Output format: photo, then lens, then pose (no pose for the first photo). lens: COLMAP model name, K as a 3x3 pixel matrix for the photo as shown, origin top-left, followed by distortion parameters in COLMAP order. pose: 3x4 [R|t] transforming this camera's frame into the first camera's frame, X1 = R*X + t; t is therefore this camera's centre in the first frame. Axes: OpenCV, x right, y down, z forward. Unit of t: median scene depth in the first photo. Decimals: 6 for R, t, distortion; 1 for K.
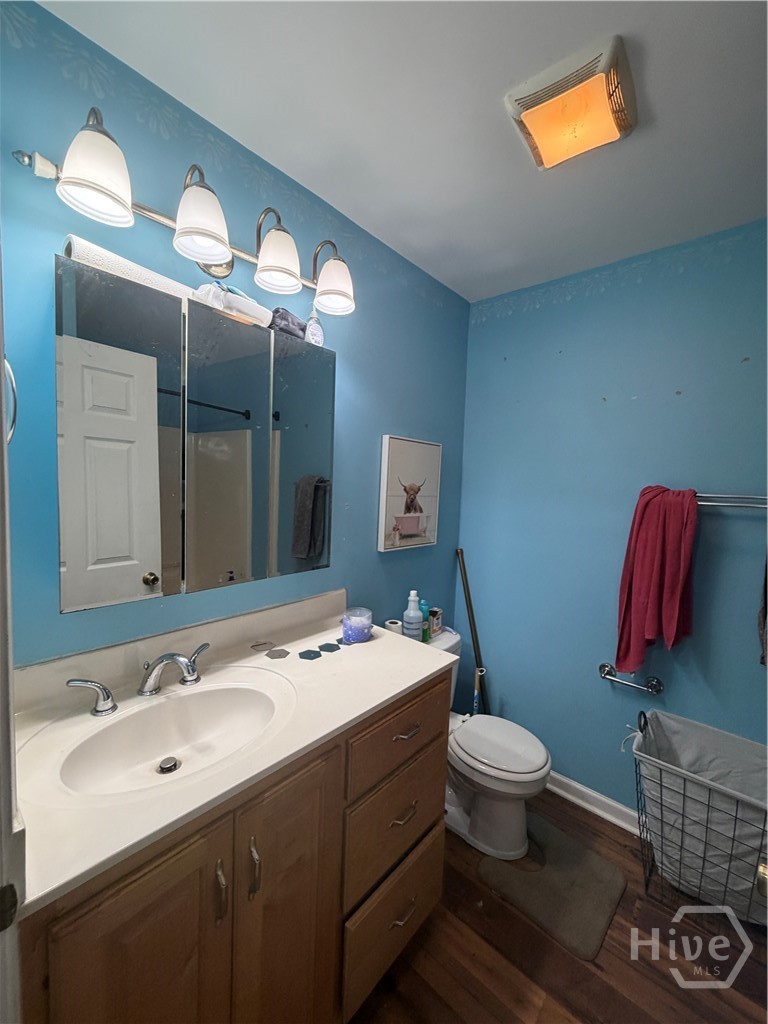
lens RADIAL K [[410.2, 0, 385.9], [0, 410.2, 511.4], [0, 0, 1]] dist [0.000031, -0.000319]
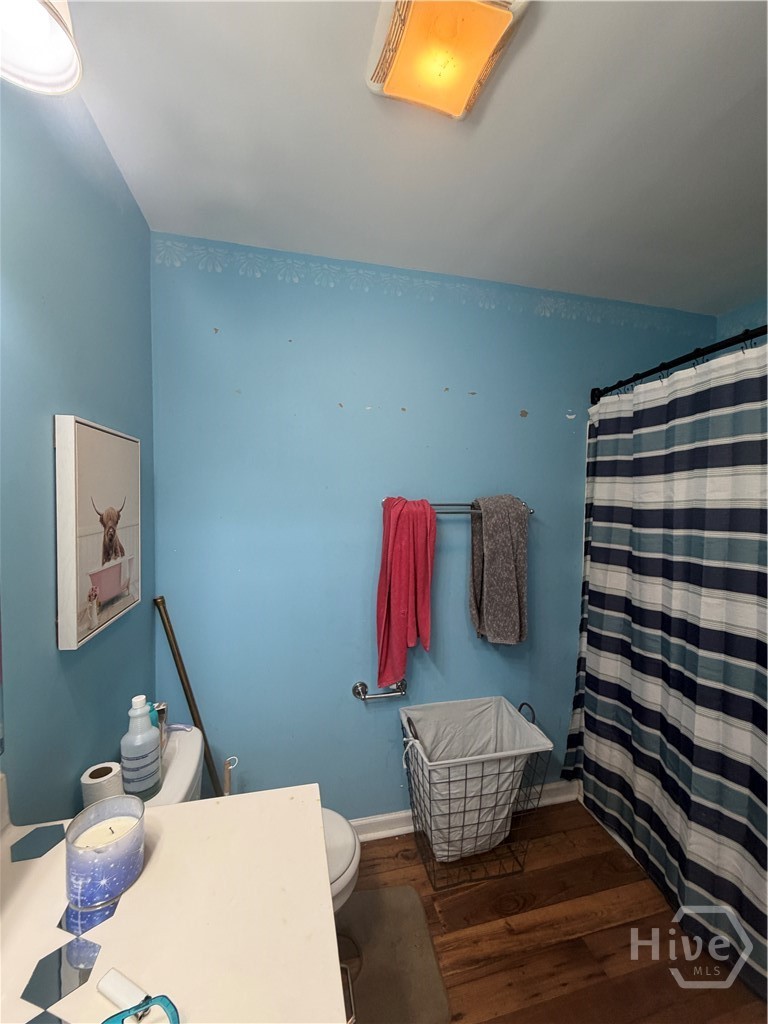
lens RADIAL K [[410.2, 0, 383.8], [0, 410.2, 509.9], [0, 0, 1]] dist [0.000031, -0.000319]
pose [[0.571560, -0.067334, 0.817793, -0.185068], [0.069153, 0.997035, 0.033762, -0.060074], [-0.817641, 0.037256, 0.574521, 0.386667]]
